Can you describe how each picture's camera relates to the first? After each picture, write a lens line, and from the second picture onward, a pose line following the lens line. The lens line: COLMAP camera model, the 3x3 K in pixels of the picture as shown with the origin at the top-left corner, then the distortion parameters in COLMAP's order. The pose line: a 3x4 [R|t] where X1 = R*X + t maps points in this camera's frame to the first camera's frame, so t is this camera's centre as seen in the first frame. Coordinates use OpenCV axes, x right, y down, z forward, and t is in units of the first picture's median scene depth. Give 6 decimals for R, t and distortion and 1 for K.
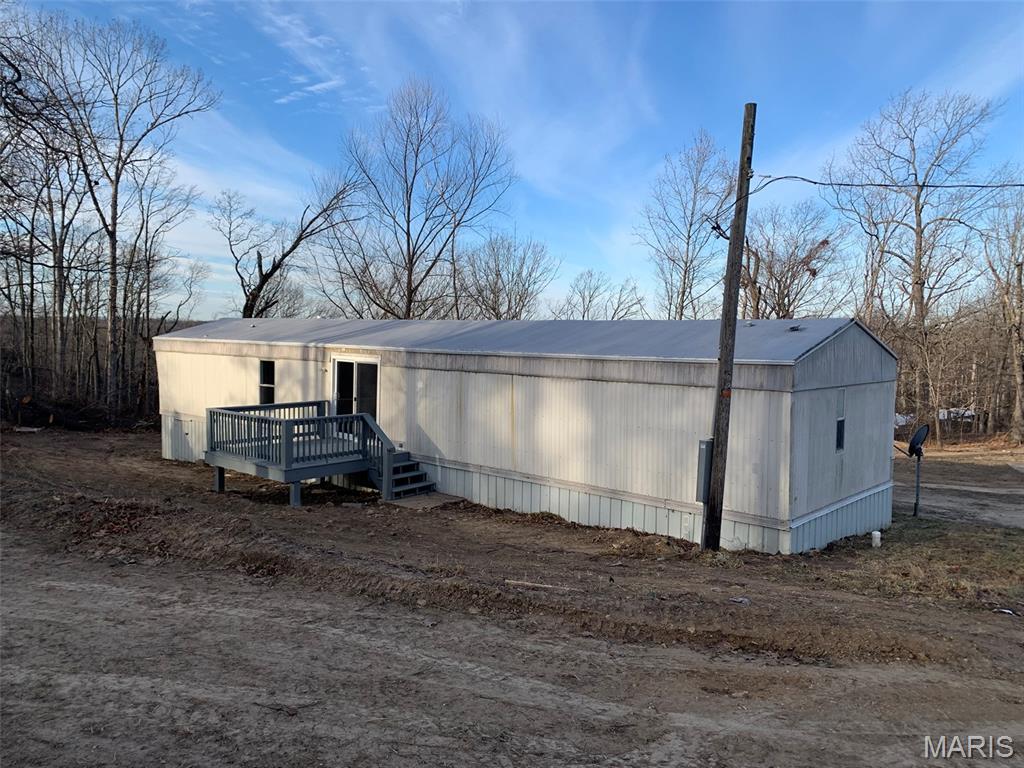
lens RADIAL K [[782.3, 0, 513.3], [0, 782.3, 384.2], [0, 0, 1]] dist [0.033746, -0.036241]
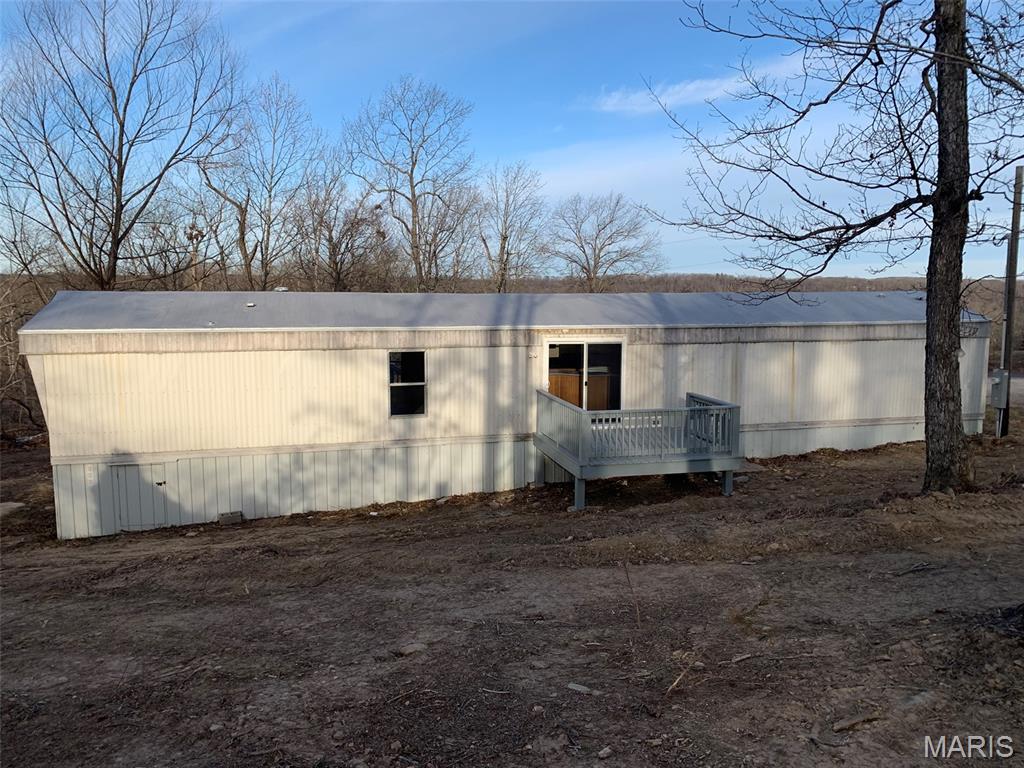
lens RADIAL K [[782.3, 0, 513.0], [0, 782.3, 381.9], [0, 0, 1]] dist [0.033746, -0.036241]
pose [[0.564907, -0.116216, 0.816929, -1.096337], [0.064536, 0.993222, 0.096669, -0.084358], [-0.822627, -0.001887, 0.568579, 0.598141]]
